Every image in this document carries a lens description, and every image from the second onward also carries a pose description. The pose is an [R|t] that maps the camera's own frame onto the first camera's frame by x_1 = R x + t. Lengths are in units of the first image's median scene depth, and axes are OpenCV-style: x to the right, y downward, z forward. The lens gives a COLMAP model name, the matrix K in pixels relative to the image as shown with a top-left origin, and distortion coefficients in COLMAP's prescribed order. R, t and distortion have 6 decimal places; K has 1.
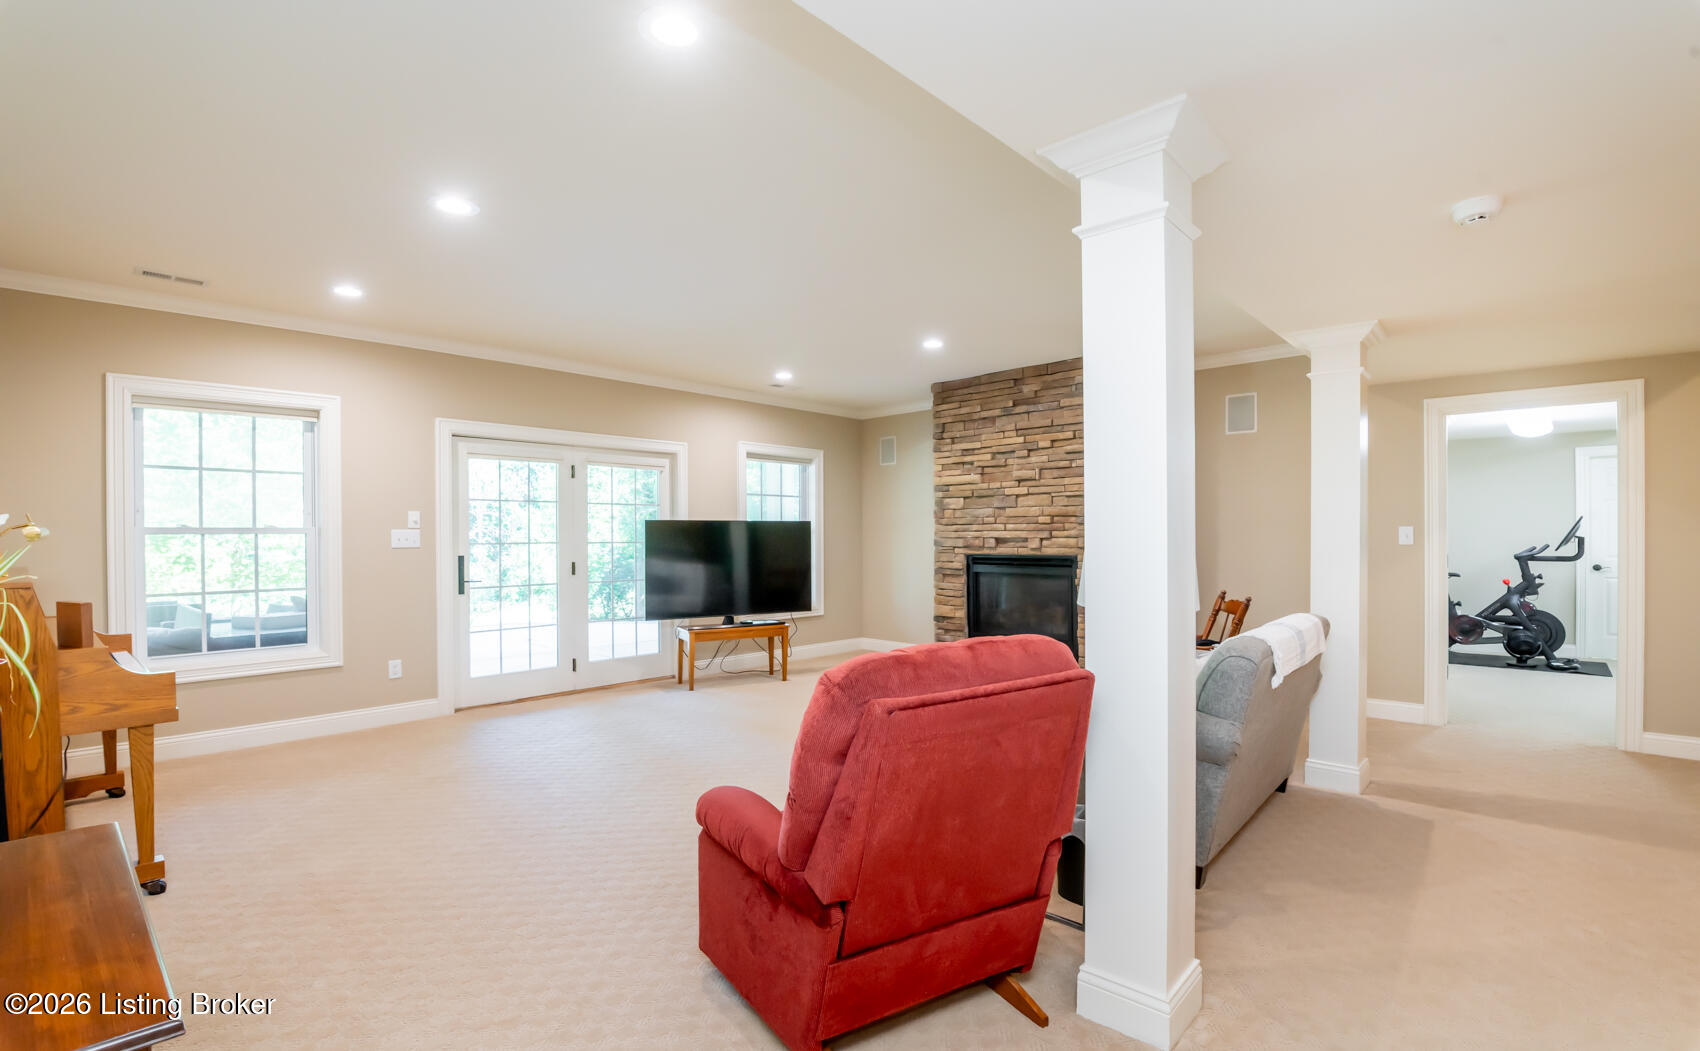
lens RADIAL K [[774.4, 0, 873.0], [0, 774.4, 534.6], [0, 0, 1]] dist [-0.002084, -0.015455]
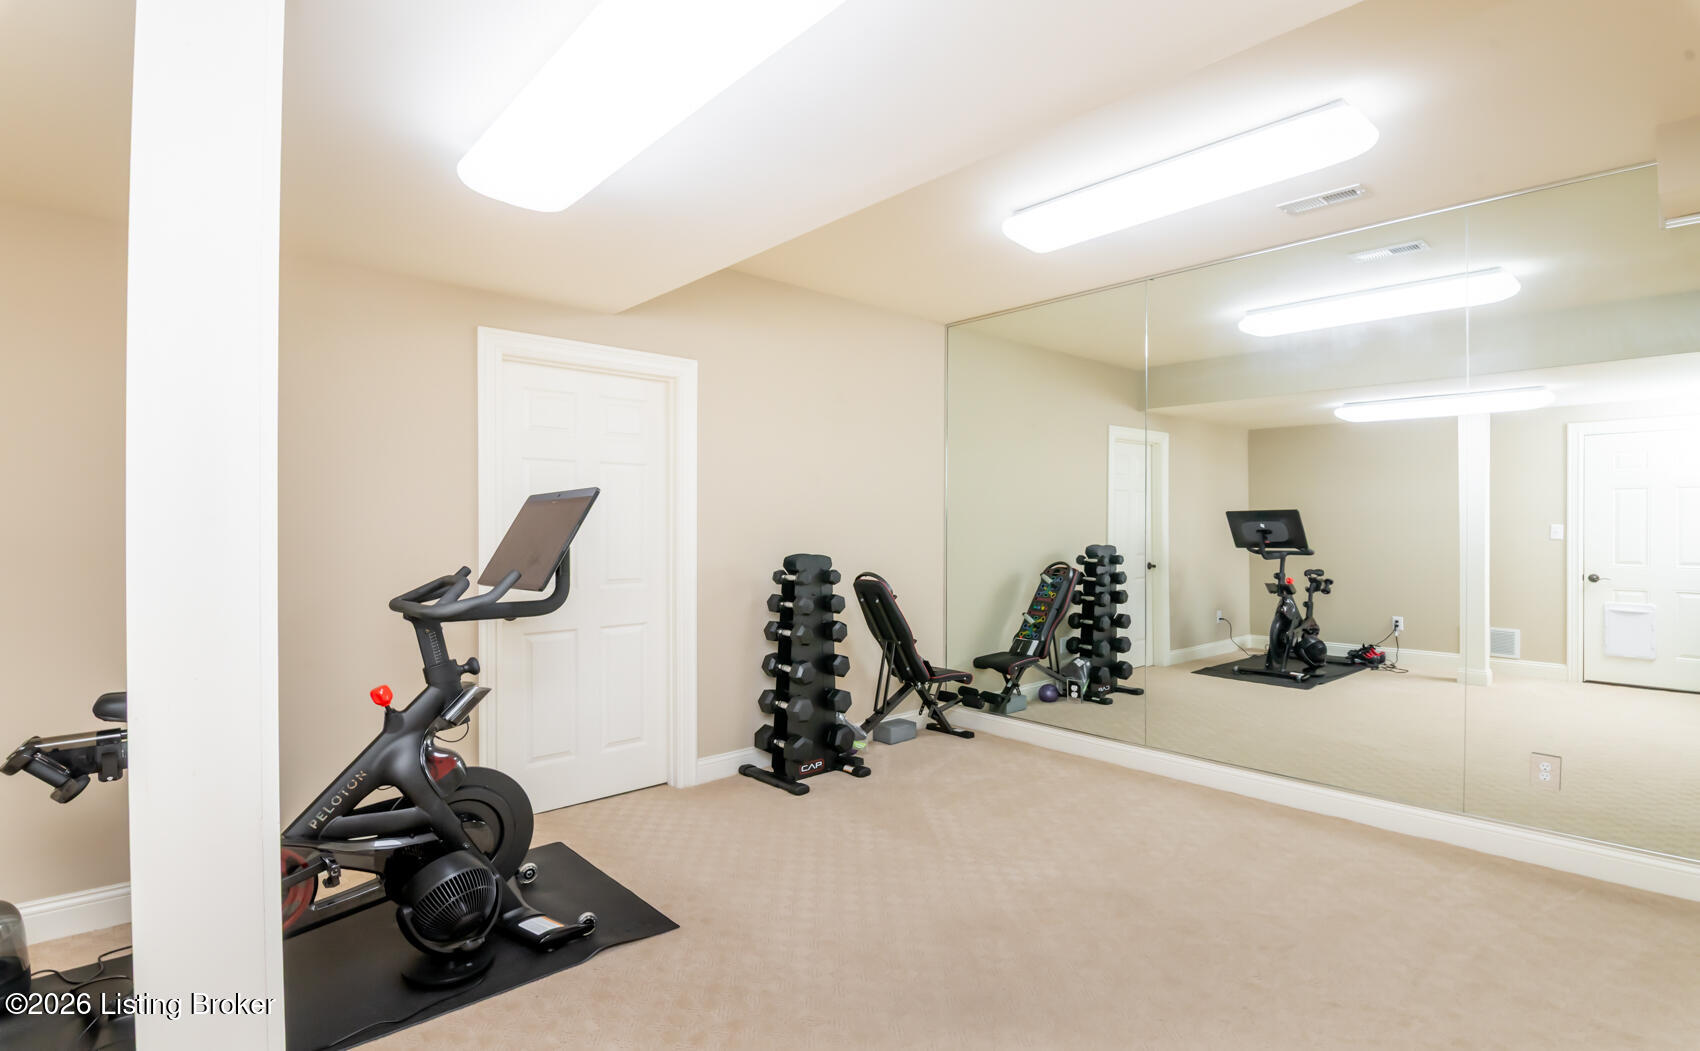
lens RADIAL K [[805.8, 0, 857.8], [0, 805.8, 537.6], [0, 0, 1]] dist [-0.000683, -0.017049]
pose [[0.088856, 0.000160, 0.996044, 0.533866], [-0.004192, 0.999991, 0.000214, -0.001645], [-0.996036, -0.004195, 0.088856, 0.797528]]
